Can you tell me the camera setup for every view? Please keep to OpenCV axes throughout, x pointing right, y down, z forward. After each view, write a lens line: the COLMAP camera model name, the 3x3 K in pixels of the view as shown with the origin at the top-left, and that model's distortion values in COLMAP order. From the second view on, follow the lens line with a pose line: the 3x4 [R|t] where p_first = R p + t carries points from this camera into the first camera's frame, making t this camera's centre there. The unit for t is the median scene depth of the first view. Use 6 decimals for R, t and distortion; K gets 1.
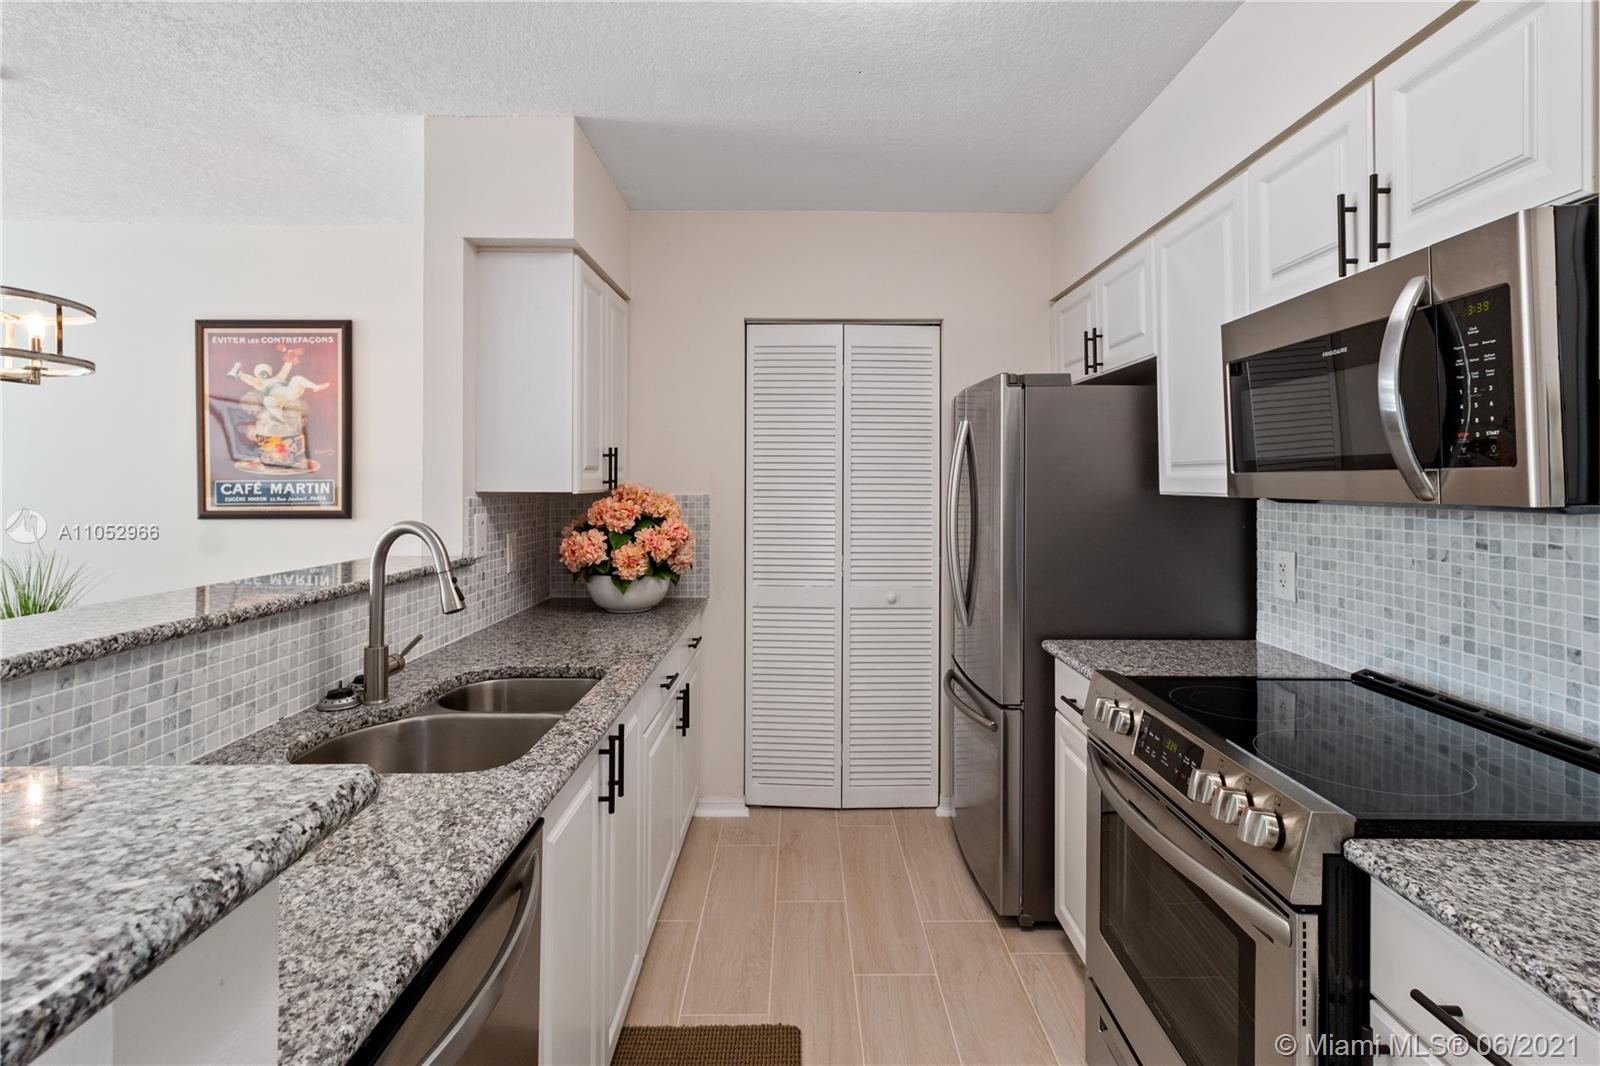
lens RADIAL K [[743.3, 0, 799.7], [0, 743.3, 487.0], [0, 0, 1]] dist [0.003428, 0.000050]
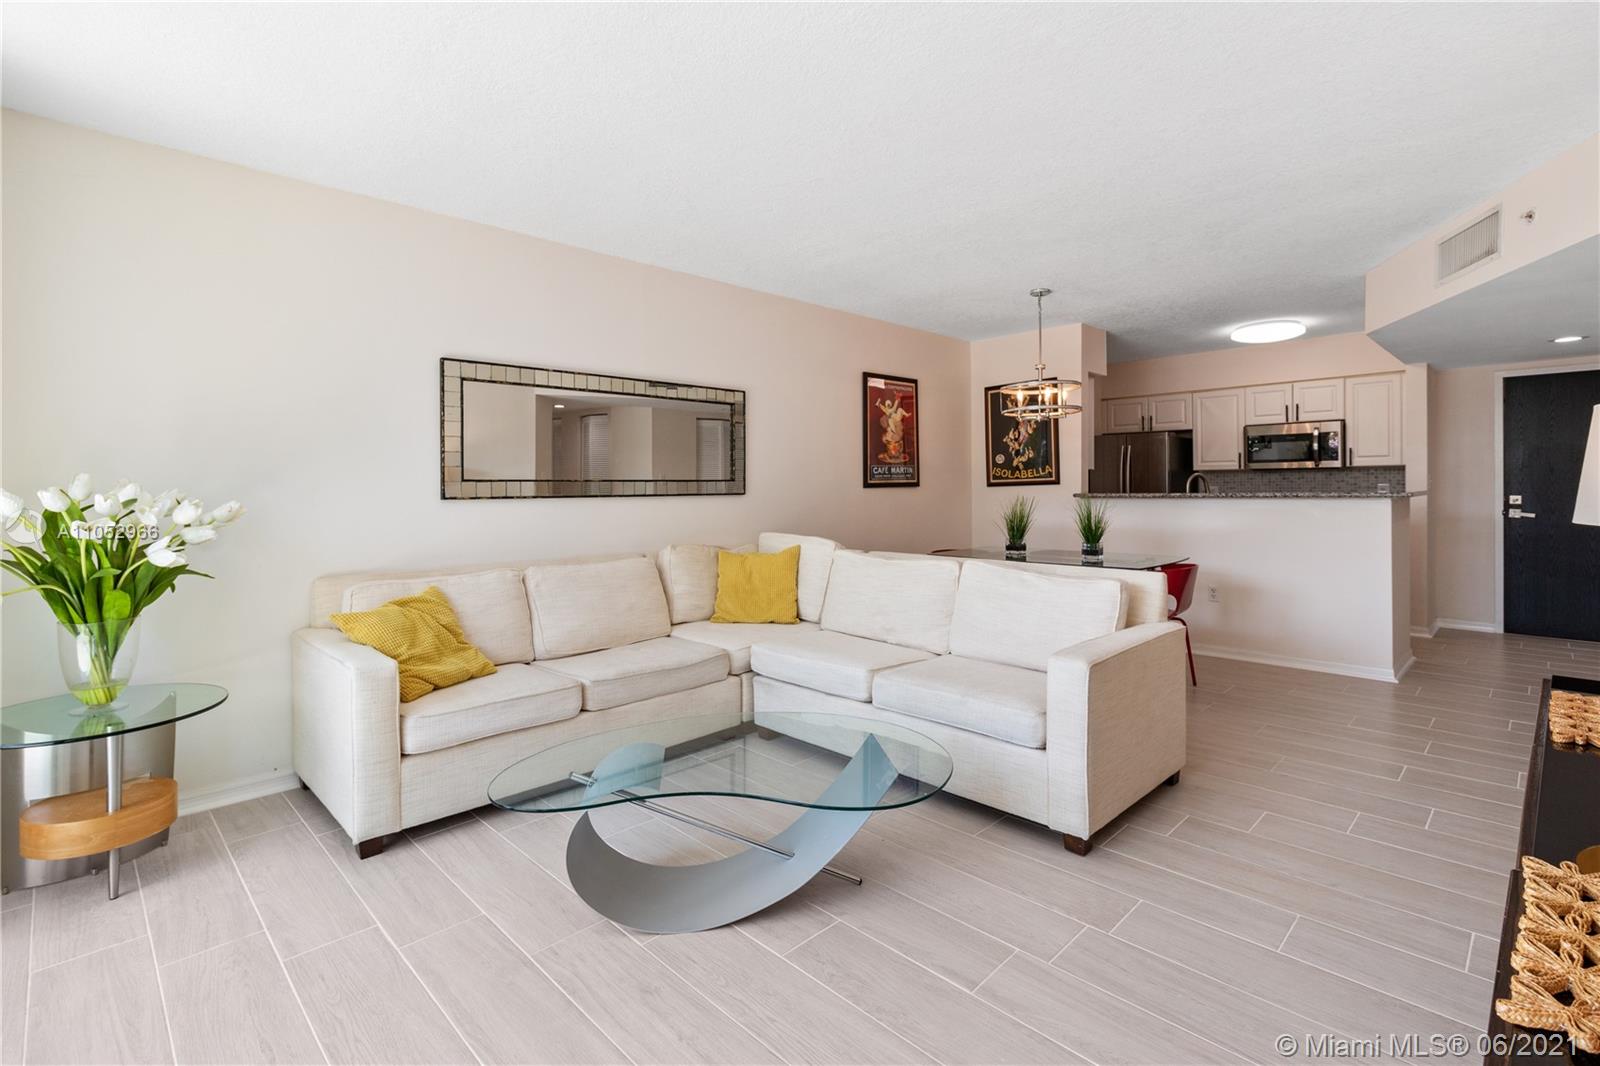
lens RADIAL K [[743.3, 0, 799.7], [0, 743.3, 487.0], [0, 0, 1]] dist [0.003428, 0.000050]
pose [[0.724047, -0.012189, 0.689643, -2.527734], [0.015548, 0.999878, 0.001349, 0.043568], [-0.689575, 0.009746, 0.724148, -0.162460]]
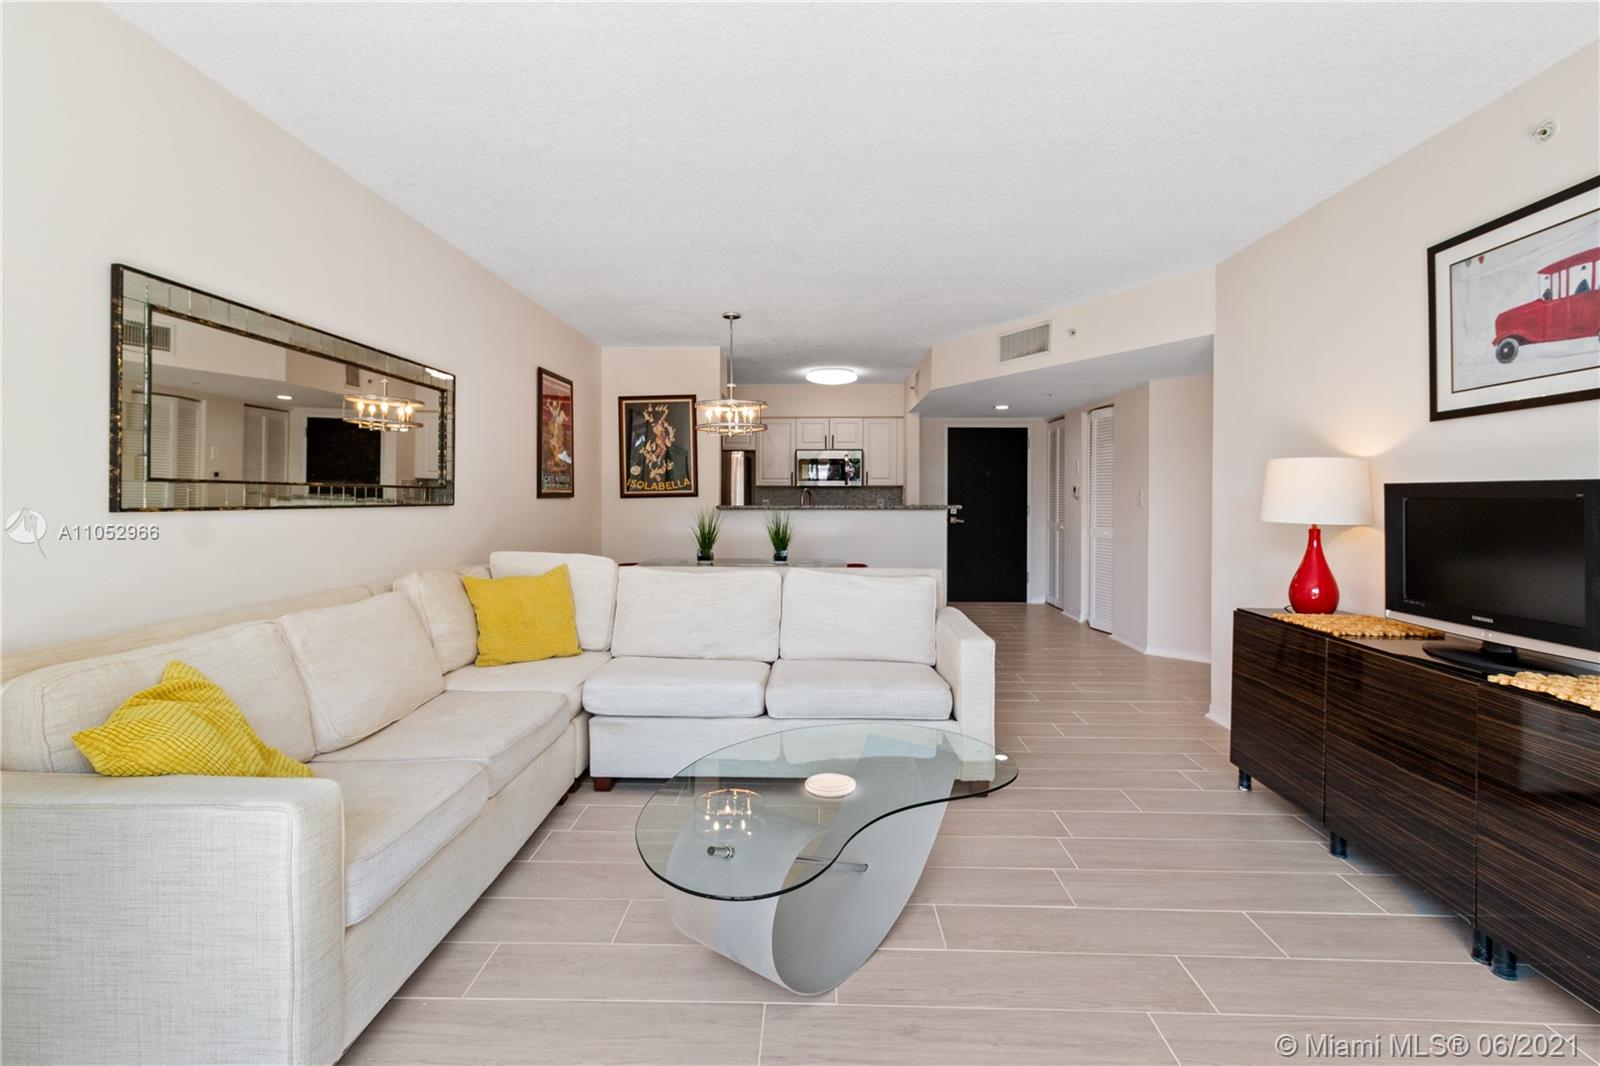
lens RADIAL K [[762.1, 0, 804.0], [0, 762.1, 497.6], [0, 0, 1]] dist [0.000104, -0.000119]
pose [[0.036764, -0.006278, 0.999304, -2.817667], [0.000288, 0.999980, 0.006272, 0.038590], [-0.999324, 0.000058, 0.036765, 0.488988]]
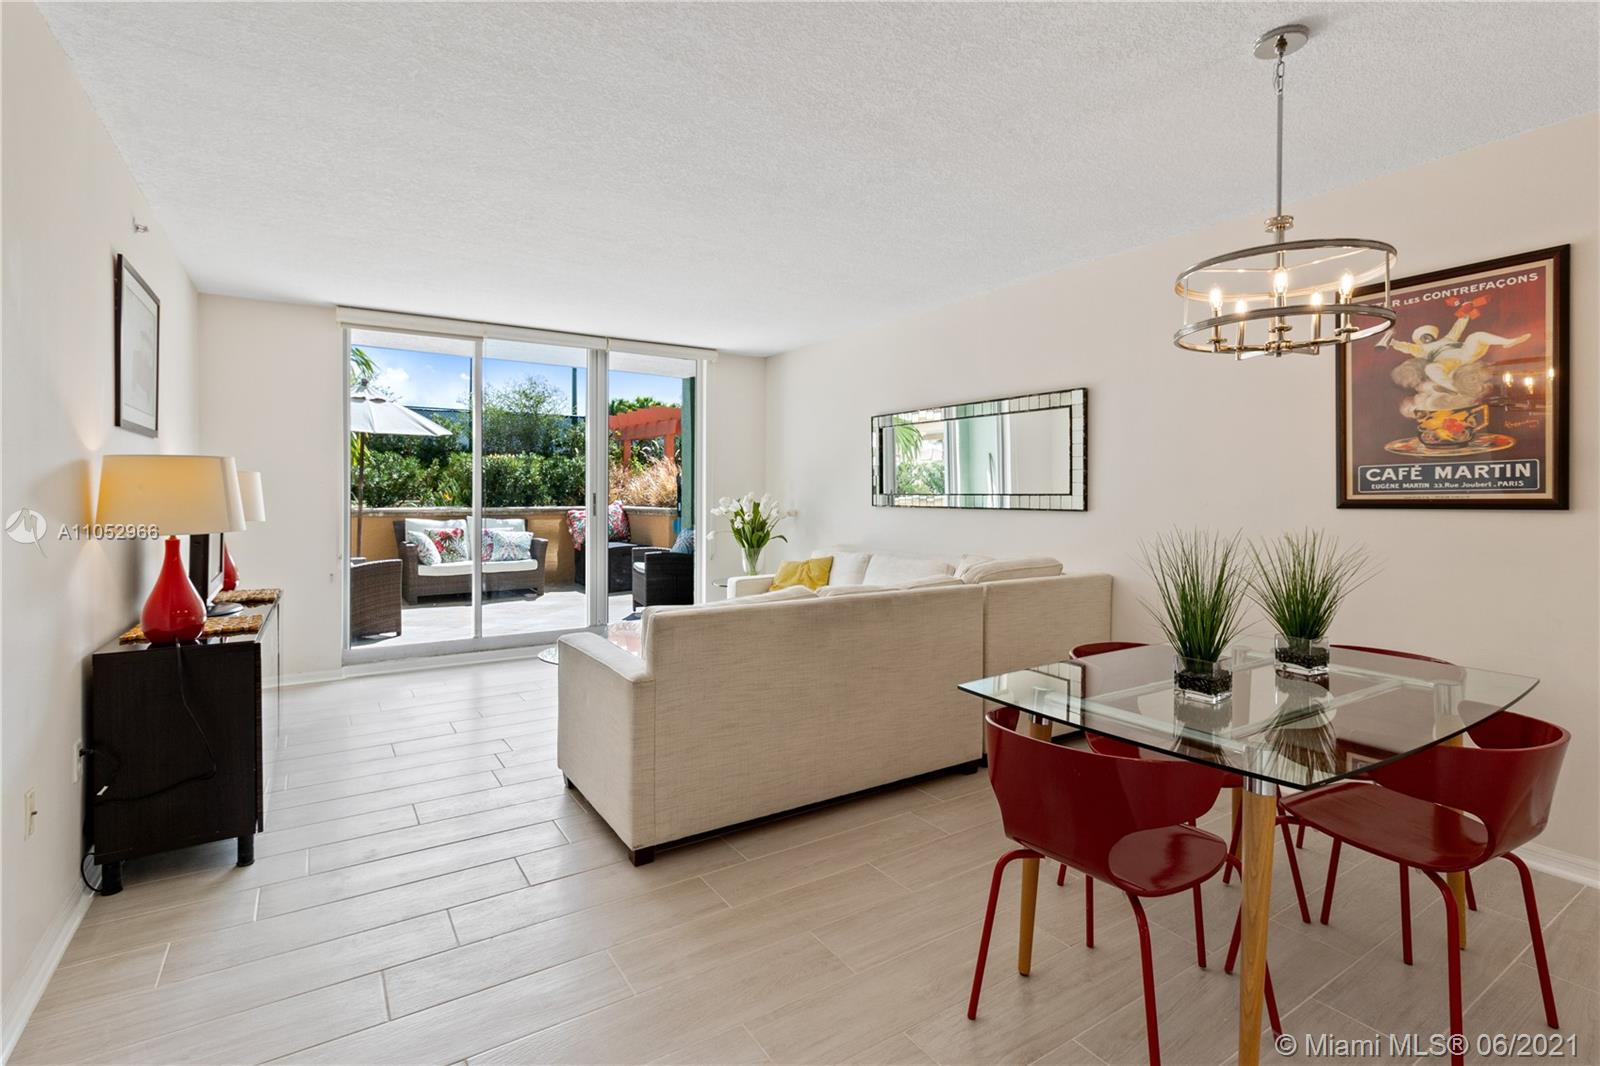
lens RADIAL K [[752.3, 0, 800.6], [0, 752.3, 500.6], [0, 0, 1]] dist [0.002111, 0.000108]
pose [[0.538850, 0.001145, -0.842401, -0.459968], [-0.003724, 0.999993, -0.001023, 0.044302], [0.842393, 0.003688, 0.538850, -0.069750]]
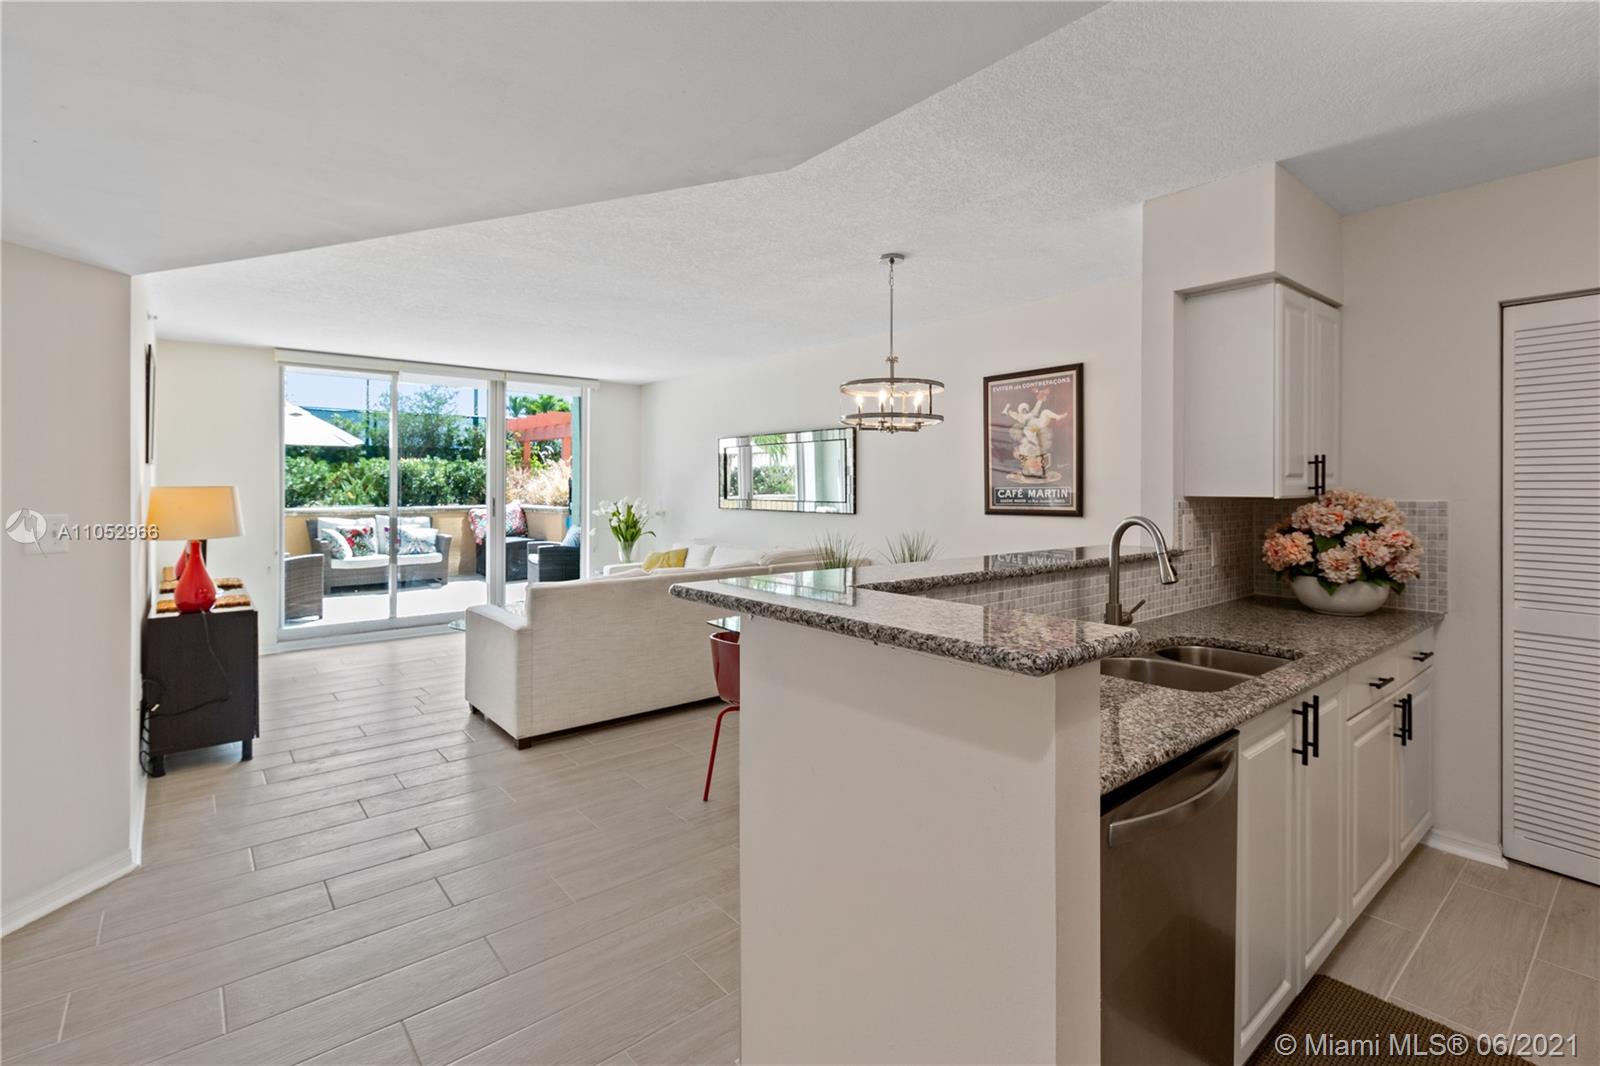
lens RADIAL K [[743.3, 0, 799.7], [0, 743.3, 487.0], [0, 0, 1]] dist [0.003428, 0.000050]
pose [[0.635681, -0.004380, -0.771940, 0.094029], [-0.002239, 0.999969, -0.007517, 0.001535], [0.771949, 0.006507, 0.635651, -0.233778]]
